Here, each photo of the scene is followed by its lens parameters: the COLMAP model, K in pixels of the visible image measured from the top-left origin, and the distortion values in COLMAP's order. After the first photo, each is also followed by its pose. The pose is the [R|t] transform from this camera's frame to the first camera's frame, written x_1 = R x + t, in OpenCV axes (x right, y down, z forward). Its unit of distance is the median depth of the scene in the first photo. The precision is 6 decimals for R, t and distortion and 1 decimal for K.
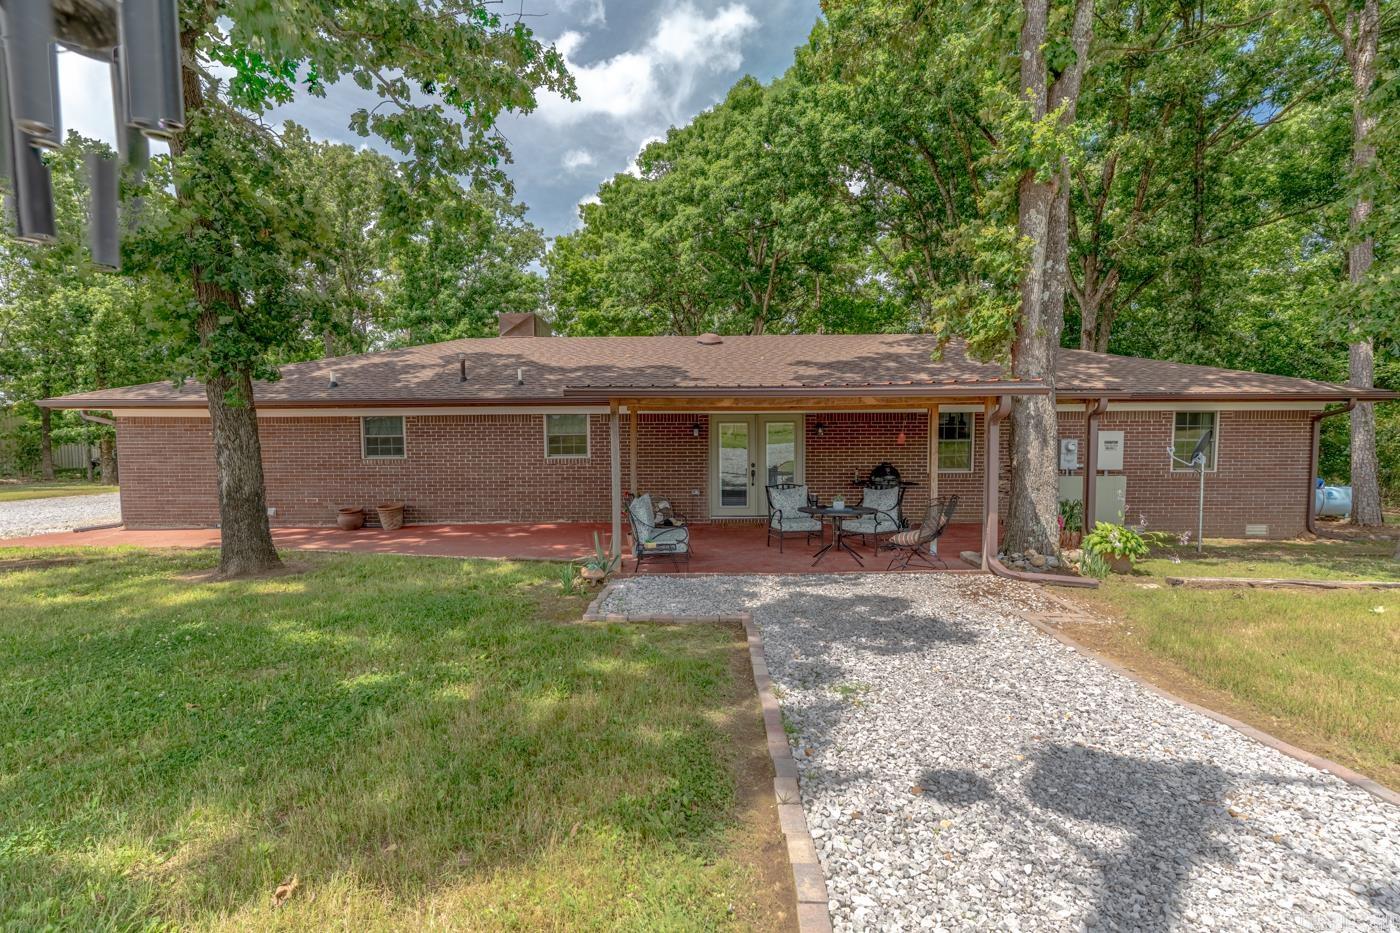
lens RADIAL K [[676.8, 0, 701.5], [0, 676.8, 463.1], [0, 0, 1]] dist [-0.001124, 0.000004]
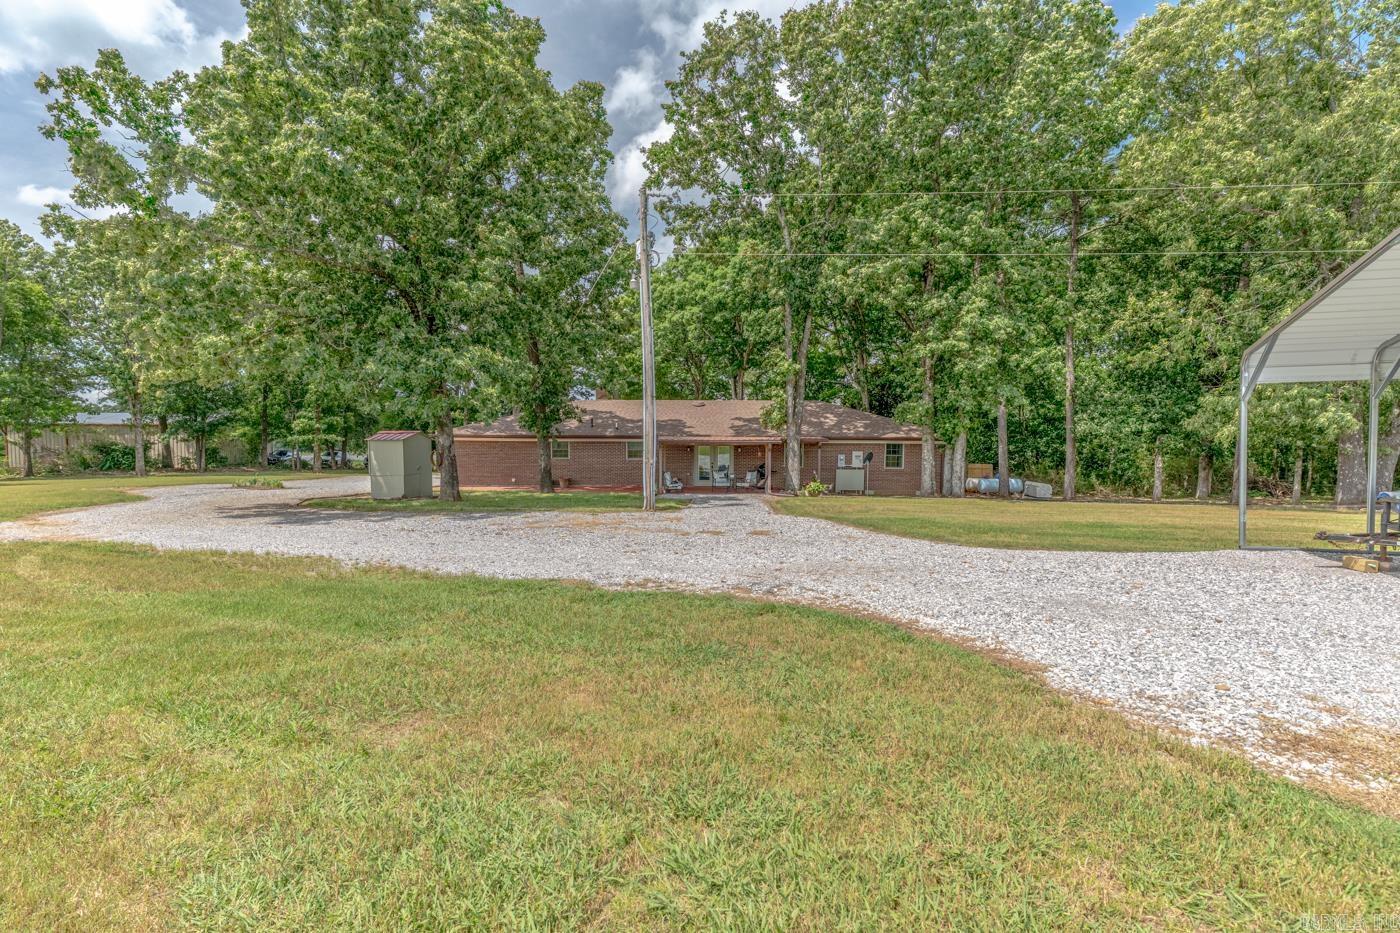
lens RADIAL K [[676.8, 0, 698.9], [0, 676.8, 468.1], [0, 0, 1]] dist [-0.001124, 0.000004]
pose [[0.999607, 0.013723, -0.024438, 0.087650], [-0.013794, 0.999901, -0.002743, 0.026871], [0.024398, 0.003079, 0.999698, -1.415432]]
